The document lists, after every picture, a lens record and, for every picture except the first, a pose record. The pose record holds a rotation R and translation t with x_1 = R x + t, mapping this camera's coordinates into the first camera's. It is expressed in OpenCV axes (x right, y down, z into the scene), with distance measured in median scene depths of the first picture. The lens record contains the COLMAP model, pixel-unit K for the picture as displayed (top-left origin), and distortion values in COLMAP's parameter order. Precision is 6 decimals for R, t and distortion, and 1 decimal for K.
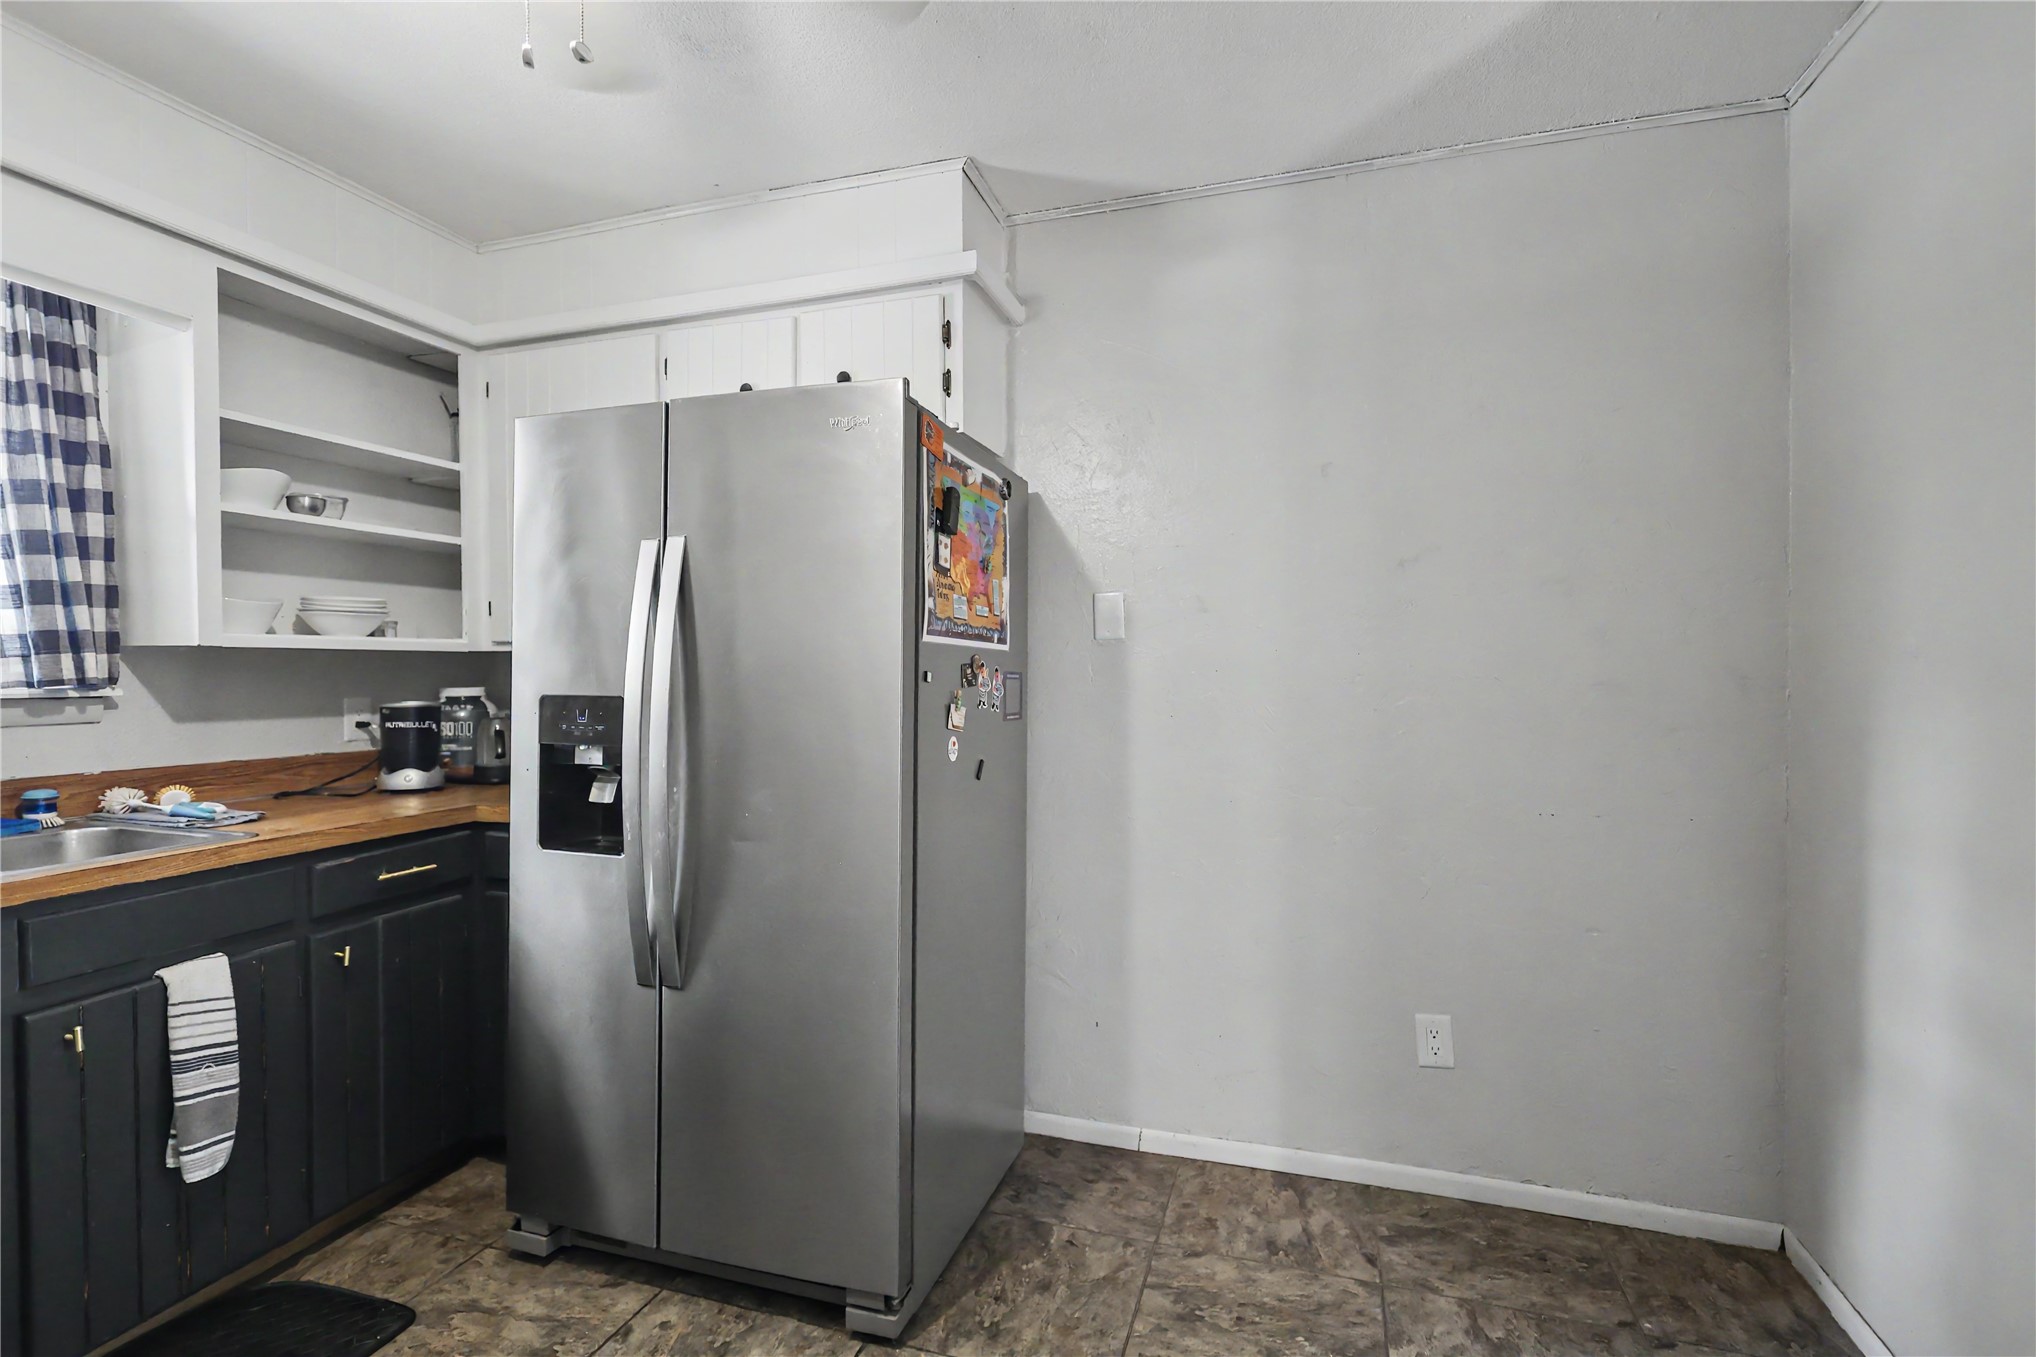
lens RADIAL K [[942.1, 0, 1017.8], [0, 942.1, 677.4], [0, 0, 1]] dist [0.002195, 0.000282]
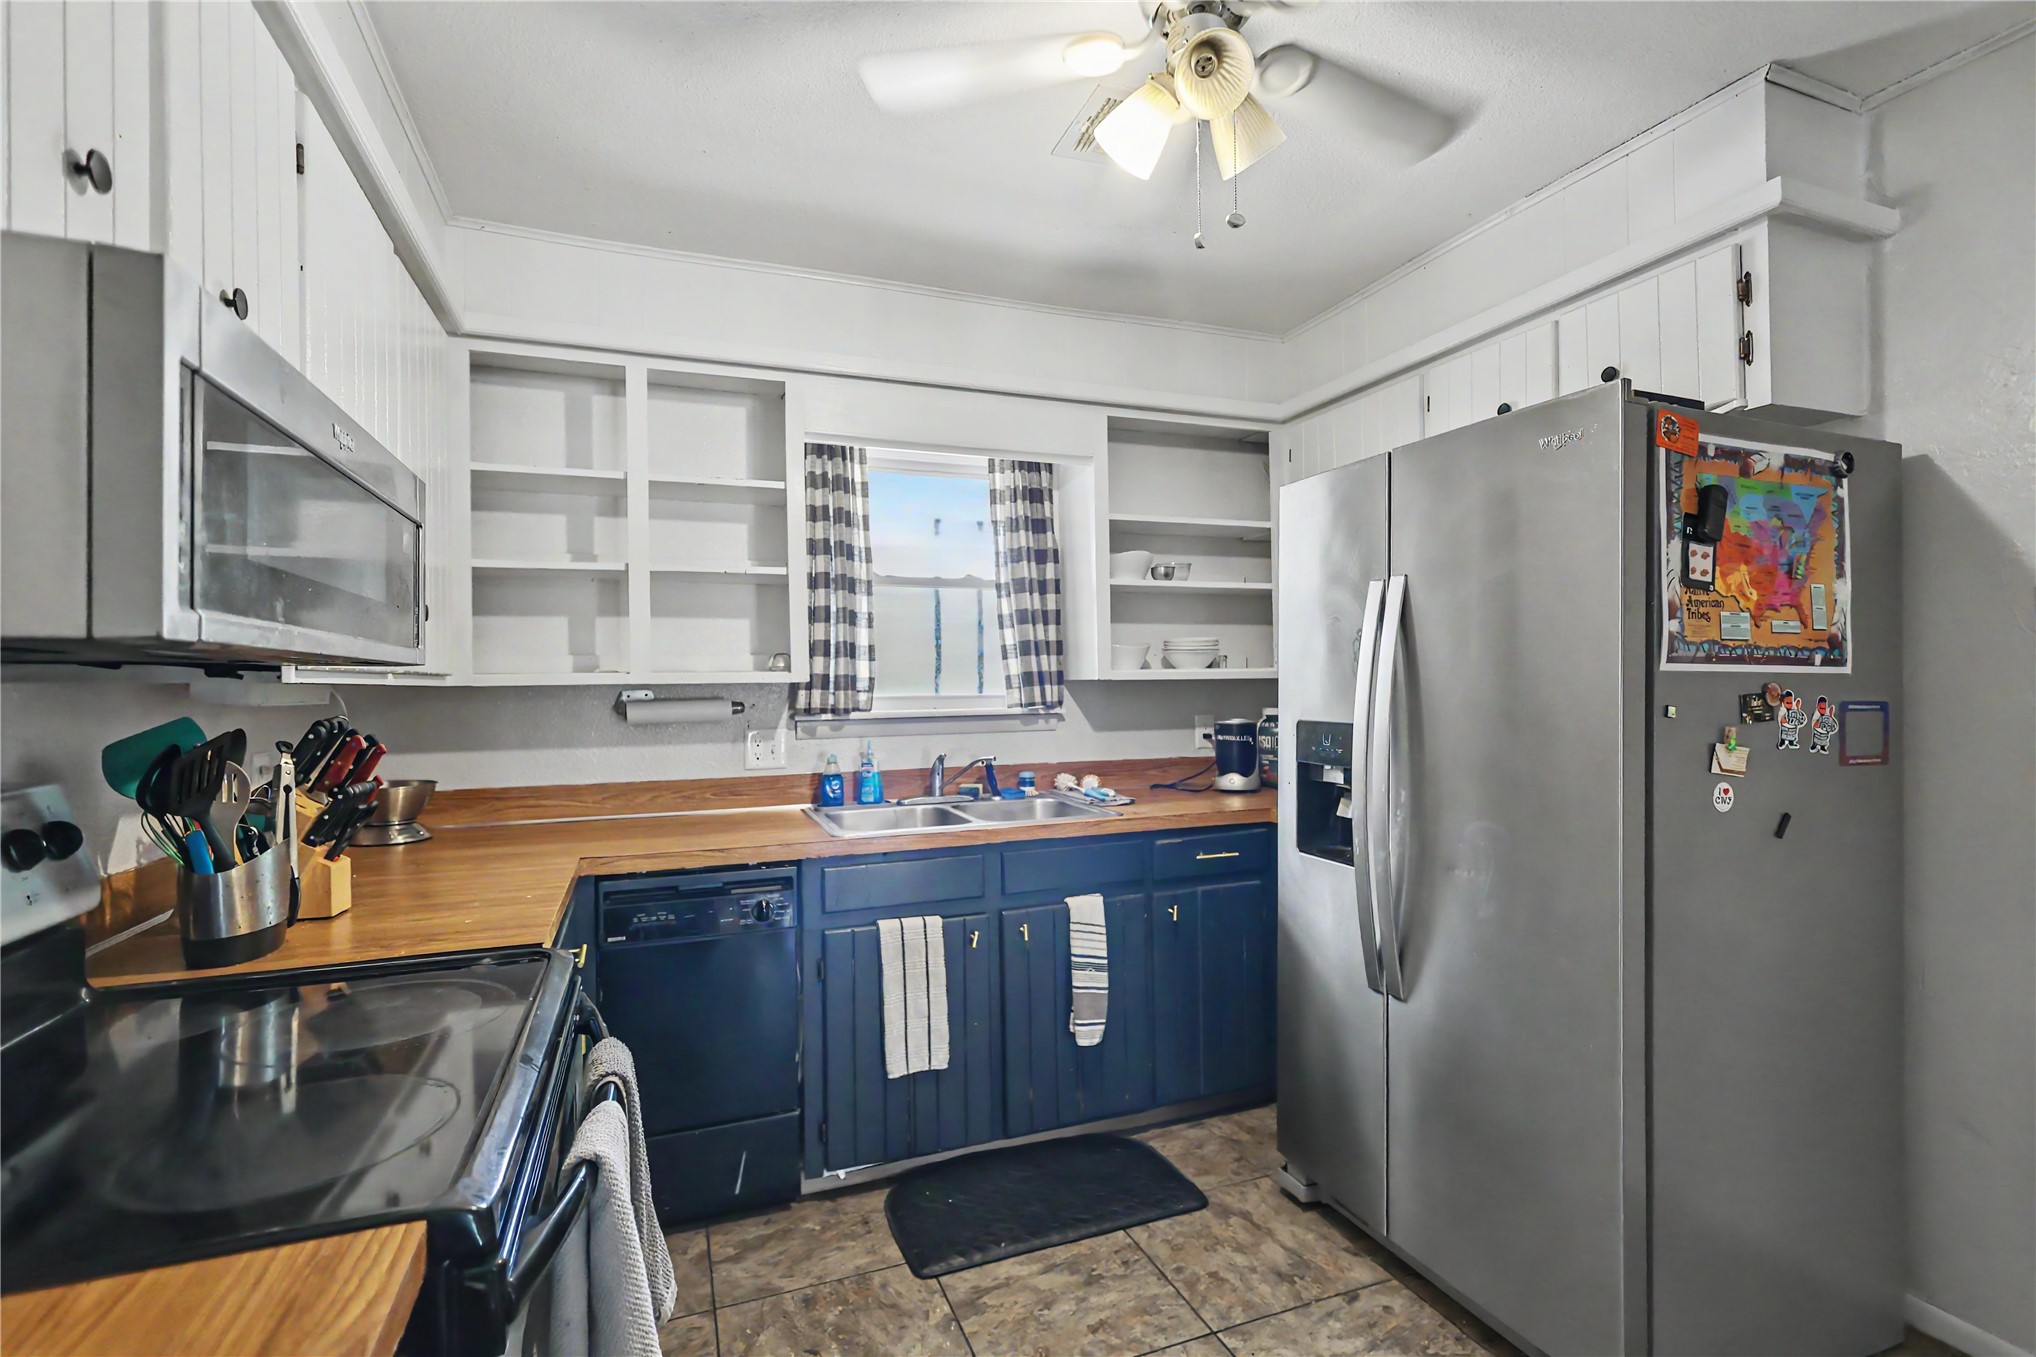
lens RADIAL K [[942.1, 0, 1017.7], [0, 942.1, 678.2], [0, 0, 1]] dist [0.002195, 0.000282]
pose [[0.630852, -0.009998, -0.775839, 0.182401], [0.003889, 0.999945, -0.009723, -0.023103], [0.775894, 0.003117, 0.630856, -0.009403]]
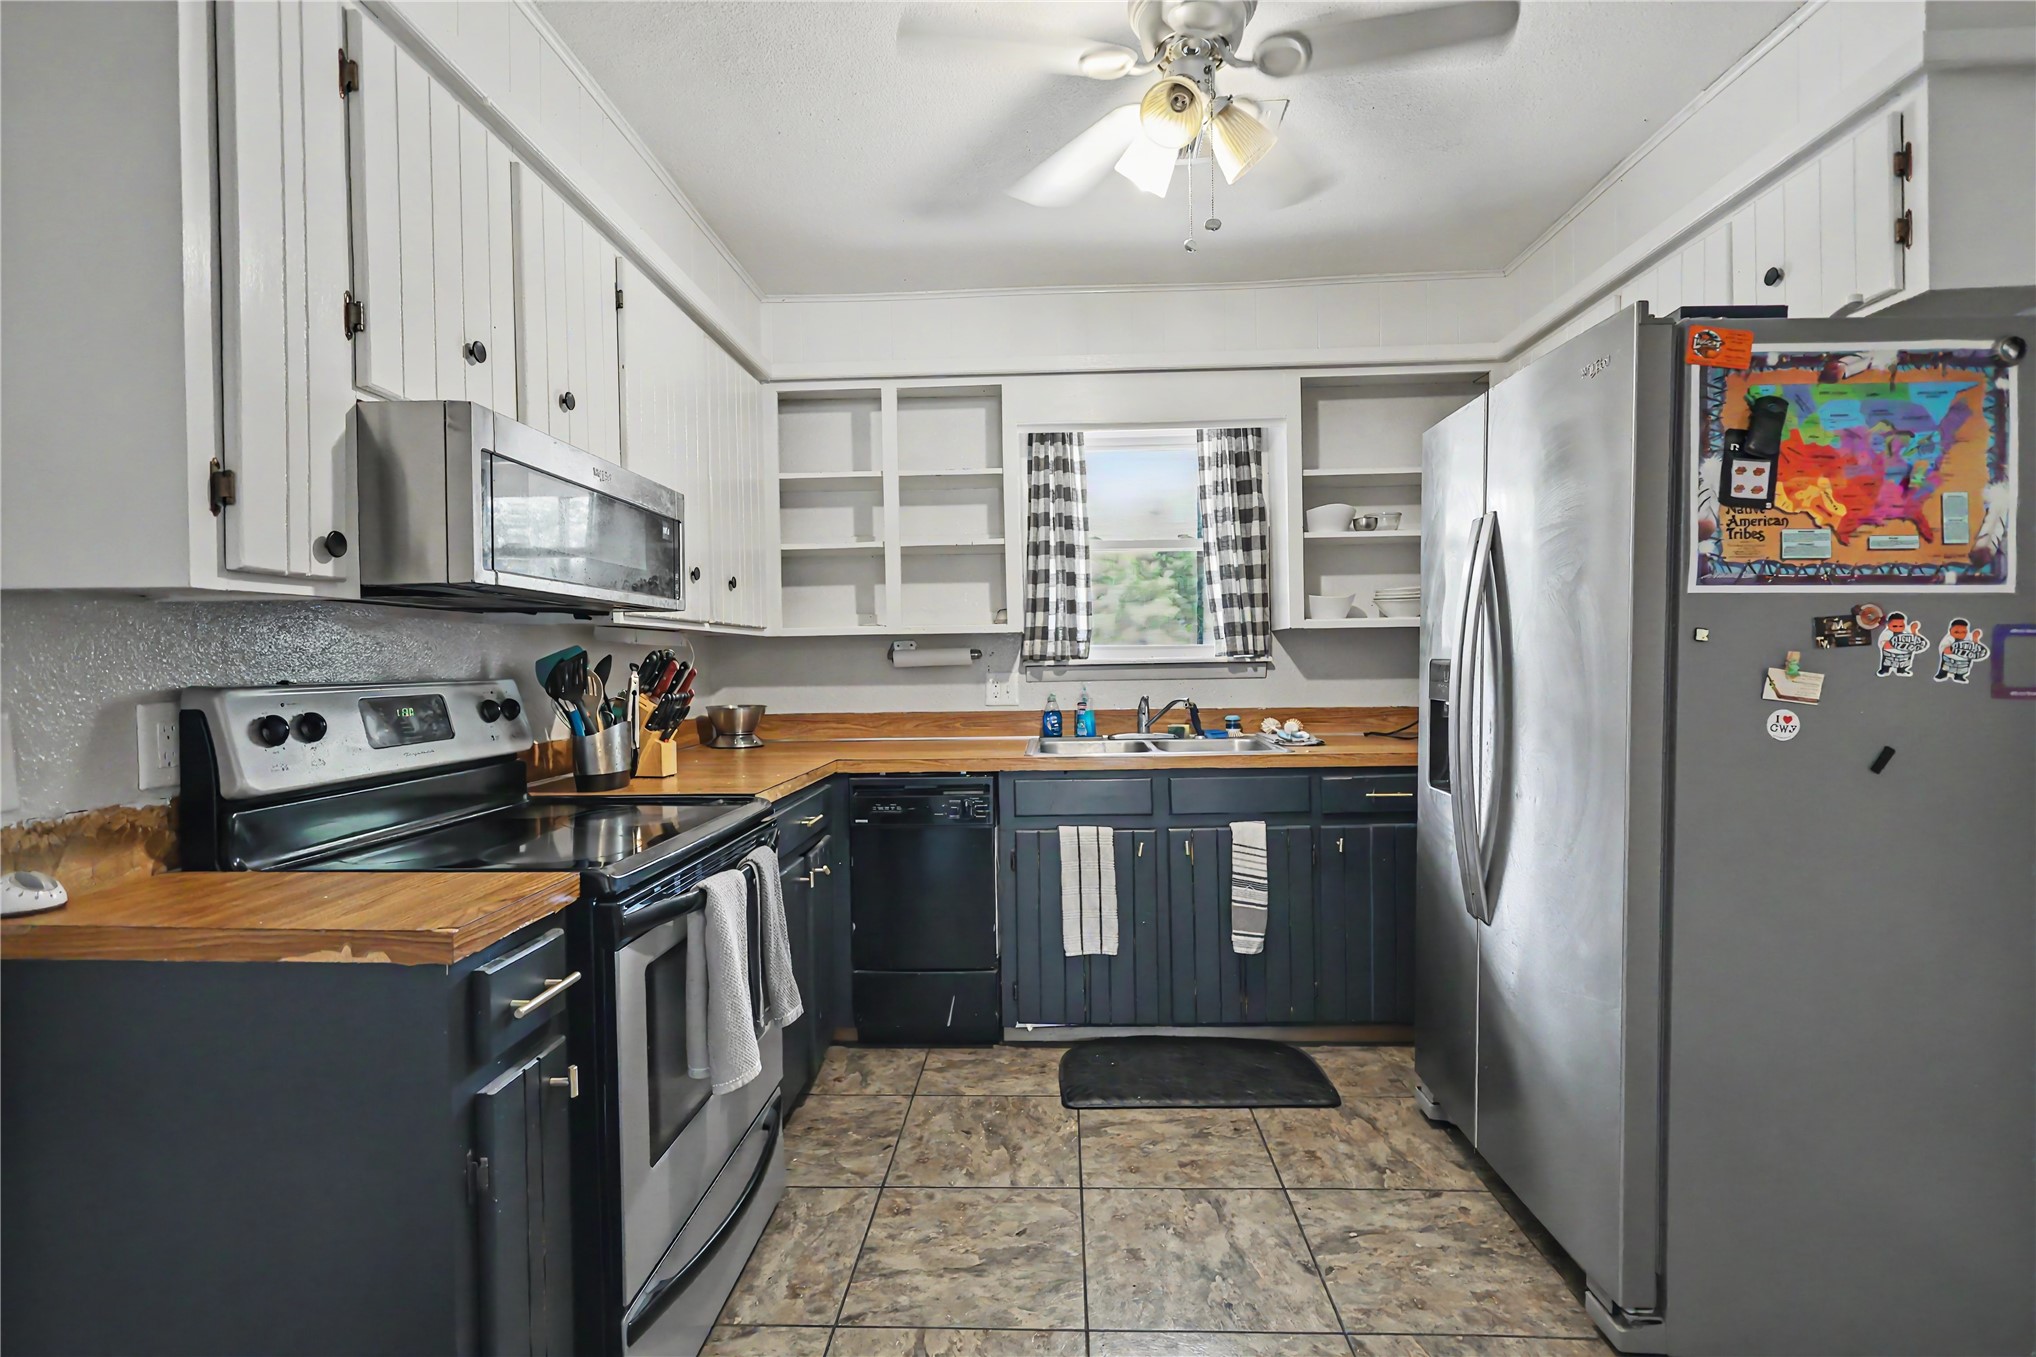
lens RADIAL K [[942.1, 0, 1018.0], [0, 942.1, 677.9], [0, 0, 1]] dist [0.002195, 0.000282]
pose [[0.265899, 0.015051, -0.963884, 0.516117], [0.005825, 0.999835, 0.017219, 0.018688], [0.963983, -0.010194, 0.265767, 0.165056]]
